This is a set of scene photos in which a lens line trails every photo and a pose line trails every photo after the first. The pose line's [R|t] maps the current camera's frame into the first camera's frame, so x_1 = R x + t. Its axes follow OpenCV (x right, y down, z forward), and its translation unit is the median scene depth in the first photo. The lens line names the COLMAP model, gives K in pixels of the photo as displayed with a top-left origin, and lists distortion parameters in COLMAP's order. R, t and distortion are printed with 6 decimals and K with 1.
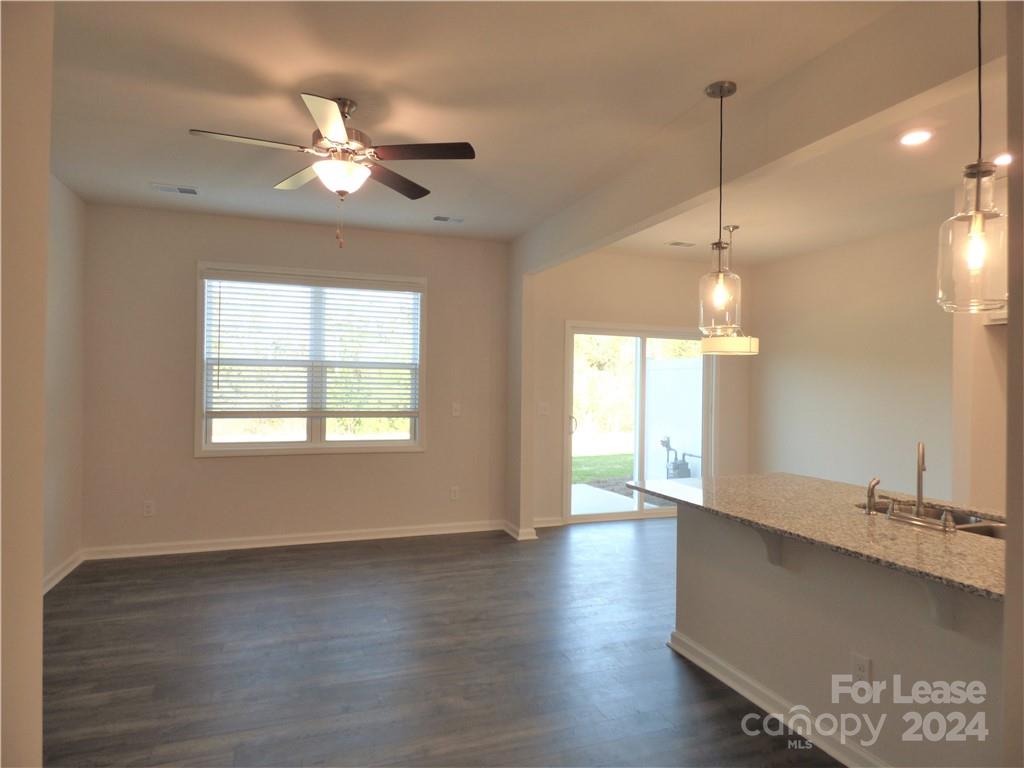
lens RADIAL K [[611.2, 0, 515.1], [0, 611.2, 382.4], [0, 0, 1]] dist [-0.012795, 0.001219]
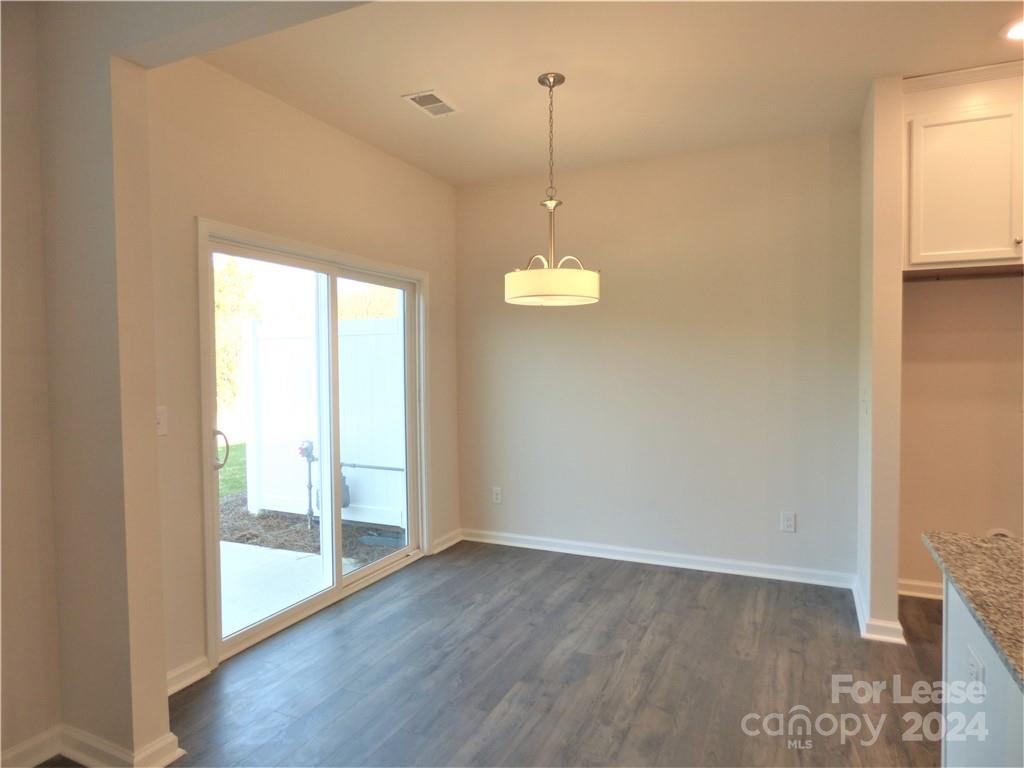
lens RADIAL K [[611.2, 0, 519.8], [0, 611.2, 385.5], [0, 0, 1]] dist [-0.012795, 0.001219]
pose [[0.703891, -0.044588, 0.708907, -0.080419], [0.015048, 0.998740, 0.047877, 0.003174], [-0.710148, -0.023032, 0.703675, 0.596333]]
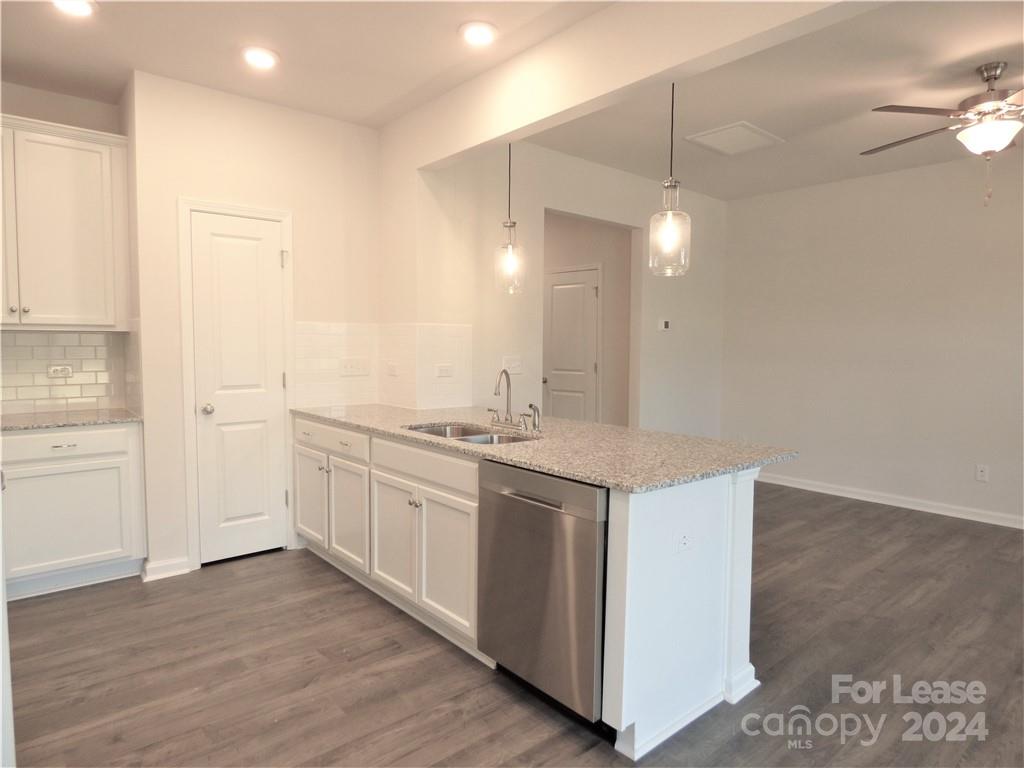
lens RADIAL K [[611.2, 0, 510.9], [0, 611.2, 380.4], [0, 0, 1]] dist [-0.012795, 0.001219]
pose [[-0.937661, 0.002702, -0.347541, 0.475521], [-0.016783, 0.998451, 0.053042, 0.023203], [0.347146, 0.055568, -0.936163, 0.954563]]
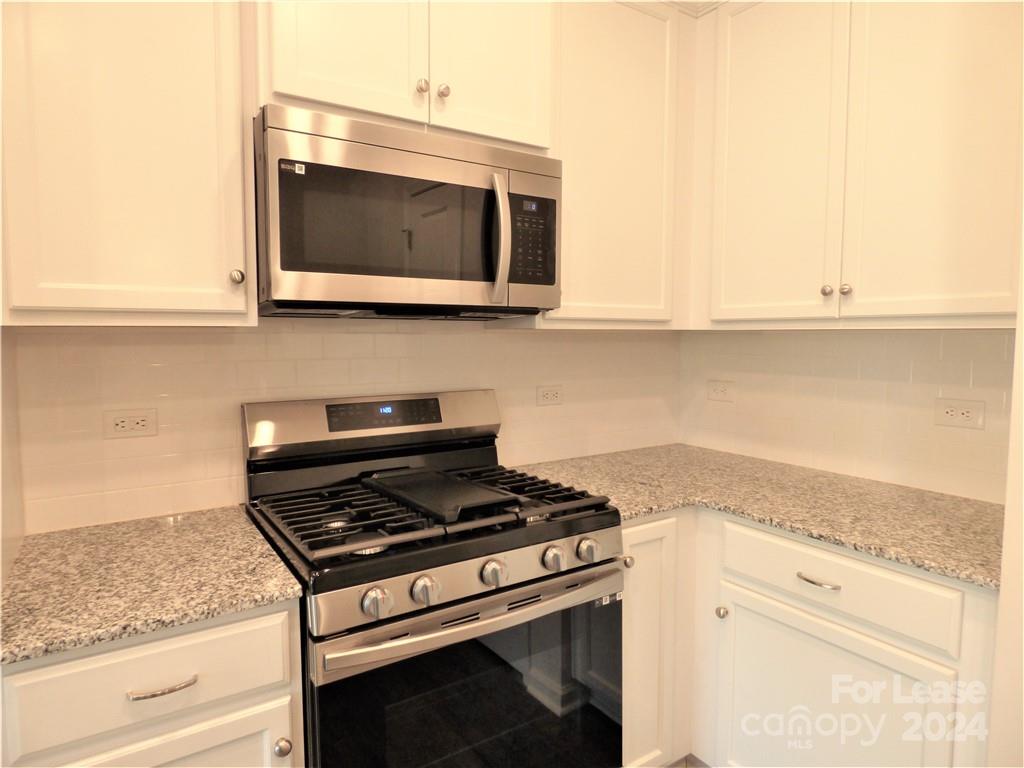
lens RADIAL K [[611.2, 0, 509.6], [0, 611.2, 383.1], [0, 0, 1]] dist [-0.012795, 0.001219]
pose [[-0.227647, -0.090581, 0.969521, 0.453016], [-0.007526, 0.995798, 0.091268, 0.013799], [-0.973715, 0.013480, -0.227373, 0.457496]]
